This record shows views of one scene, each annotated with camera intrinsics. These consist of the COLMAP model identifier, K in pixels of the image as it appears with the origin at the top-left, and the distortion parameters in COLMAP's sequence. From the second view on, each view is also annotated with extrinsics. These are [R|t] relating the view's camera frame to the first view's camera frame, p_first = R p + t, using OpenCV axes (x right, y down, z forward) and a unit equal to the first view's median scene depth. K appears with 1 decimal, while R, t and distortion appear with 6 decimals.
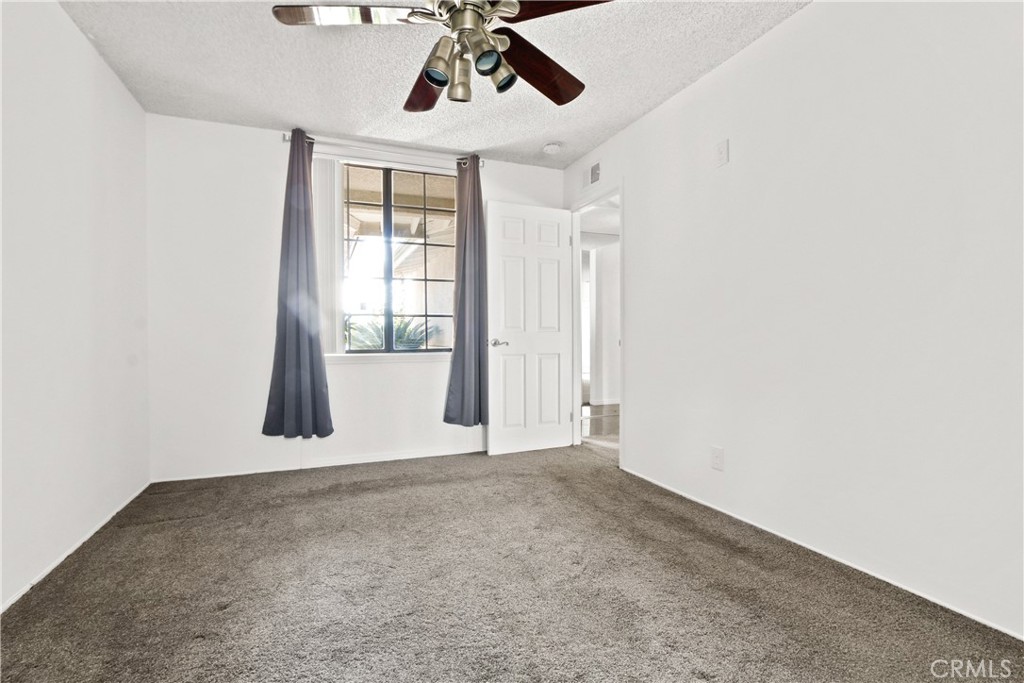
lens RADIAL K [[472.0, 0, 511.4], [0, 472.0, 340.1], [0, 0, 1]] dist [-0.025800, -0.002273]
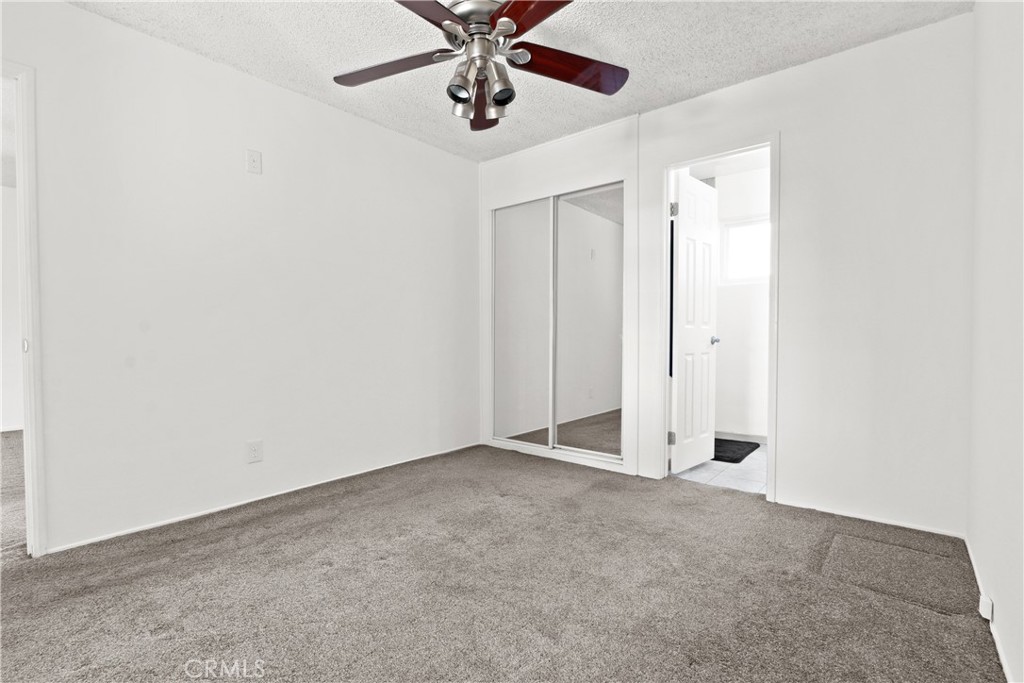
lens RADIAL K [[472.0, 0, 510.4], [0, 472.0, 342.4], [0, 0, 1]] dist [-0.025800, -0.002273]
pose [[-0.476530, -0.009564, 0.879106, -0.709229], [0.011091, 0.999796, 0.016889, 0.000811], [-0.879088, 0.017799, -0.476327, 0.955881]]
